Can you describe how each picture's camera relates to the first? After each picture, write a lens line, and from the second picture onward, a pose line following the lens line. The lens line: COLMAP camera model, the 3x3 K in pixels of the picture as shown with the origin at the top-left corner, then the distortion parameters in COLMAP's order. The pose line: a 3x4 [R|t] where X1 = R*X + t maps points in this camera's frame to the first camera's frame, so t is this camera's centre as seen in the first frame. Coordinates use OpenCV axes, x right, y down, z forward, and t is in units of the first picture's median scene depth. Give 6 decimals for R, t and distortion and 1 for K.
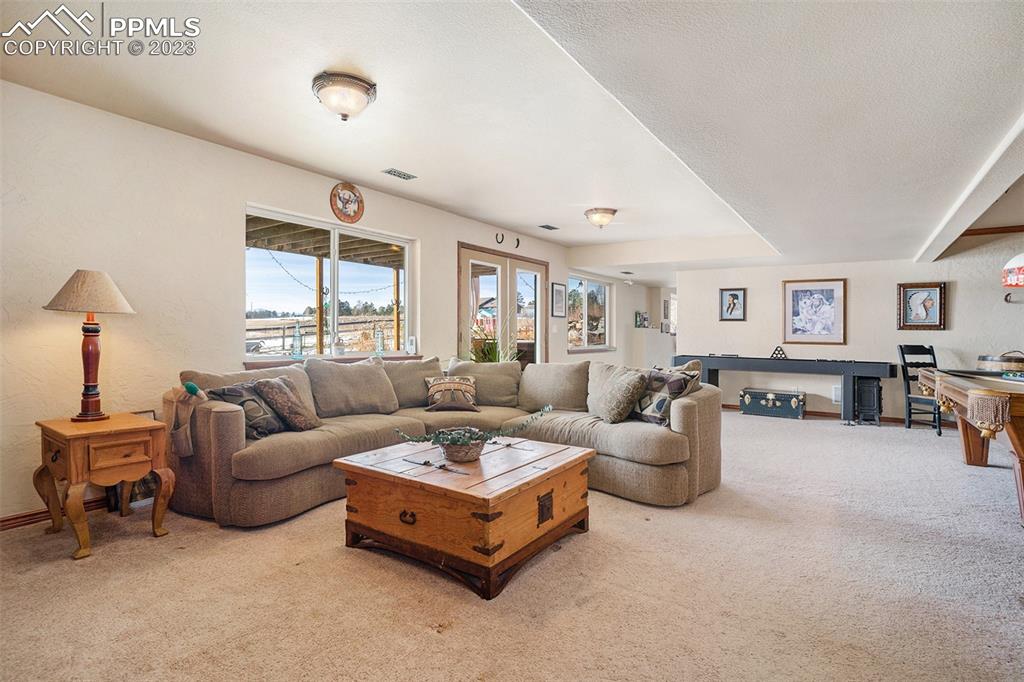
lens RADIAL K [[513.6, 0, 507.3], [0, 513.6, 334.7], [0, 0, 1]] dist [-0.056066, -0.000288]
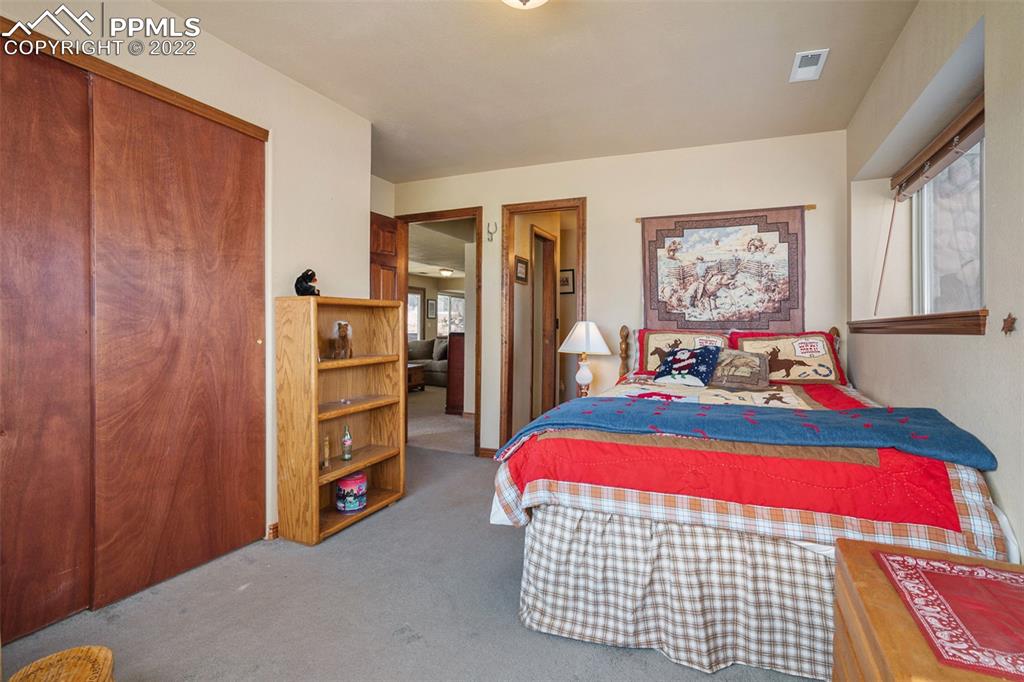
lens RADIAL K [[509.7, 0, 511.4], [0, 509.7, 335.0], [0, 0, 1]] dist [-0.027142, 0.001947]
pose [[0.982742, -0.002603, 0.184963, 0.045603], [0.000093, 0.999908, 0.013574, 0.001199], [-0.184981, -0.013323, 0.982652, -0.858298]]
